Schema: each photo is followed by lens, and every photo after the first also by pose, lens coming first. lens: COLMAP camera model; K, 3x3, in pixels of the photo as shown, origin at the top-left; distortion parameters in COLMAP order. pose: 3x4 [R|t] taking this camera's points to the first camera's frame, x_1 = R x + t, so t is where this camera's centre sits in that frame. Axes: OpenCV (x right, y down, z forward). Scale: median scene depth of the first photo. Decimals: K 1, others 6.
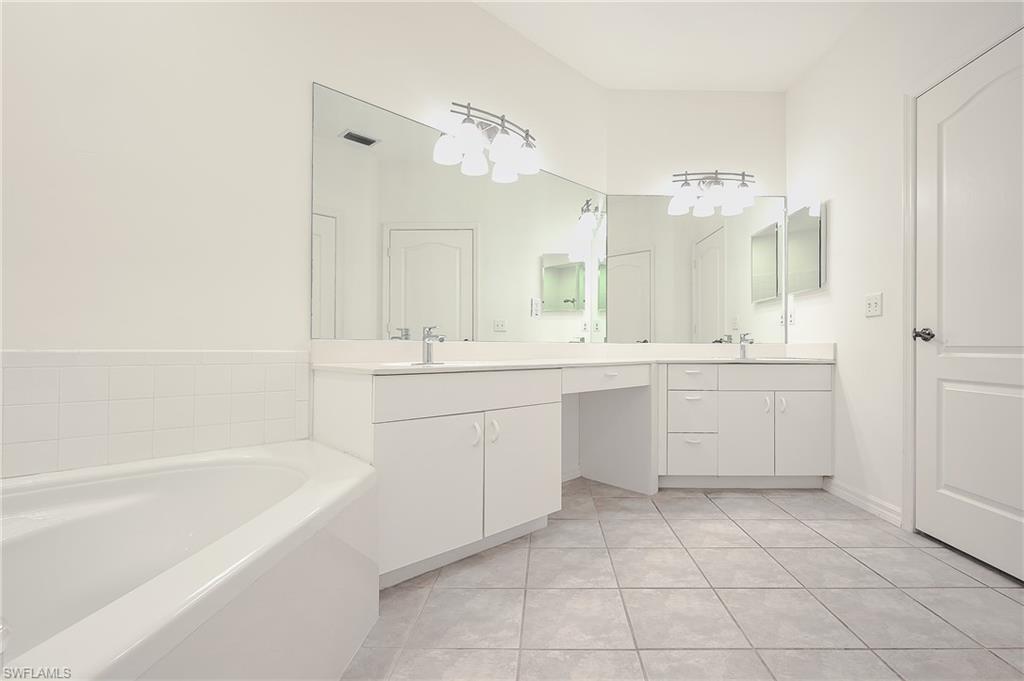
lens RADIAL K [[444.4, 0, 476.8], [0, 444.4, 338.6], [0, 0, 1]] dist [0.009862, -0.000077]
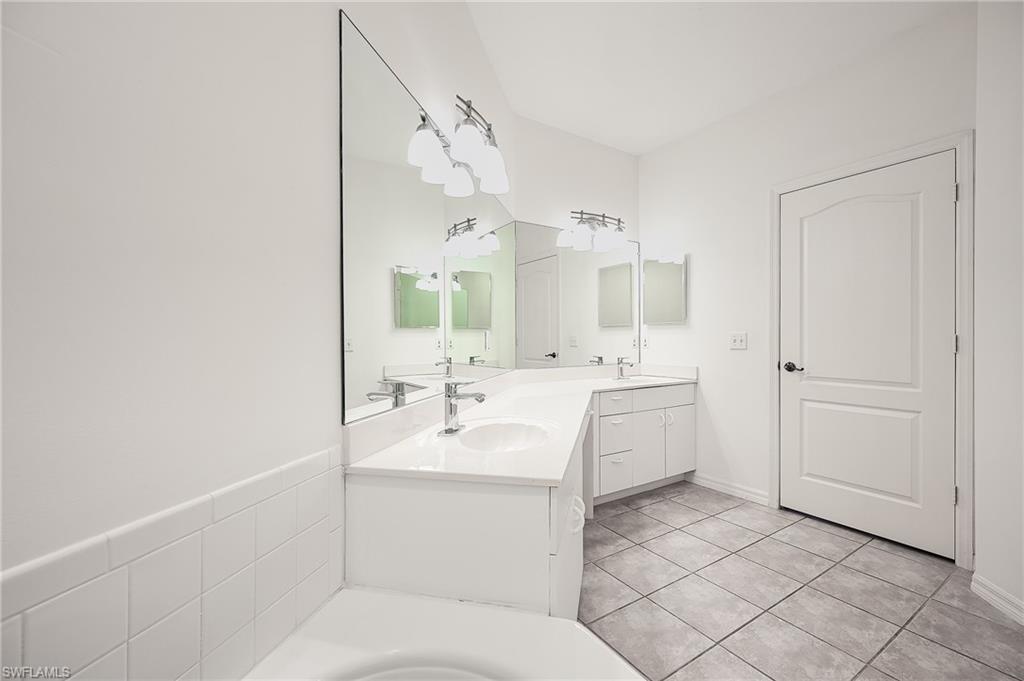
lens RADIAL K [[444.4, 0, 476.8], [0, 444.4, 338.6], [0, 0, 1]] dist [0.009862, -0.000077]
pose [[0.830624, -0.019501, 0.556492, -0.482365], [0.014167, 0.999803, 0.013890, -0.108199], [-0.556654, -0.003653, 0.830737, 0.324434]]
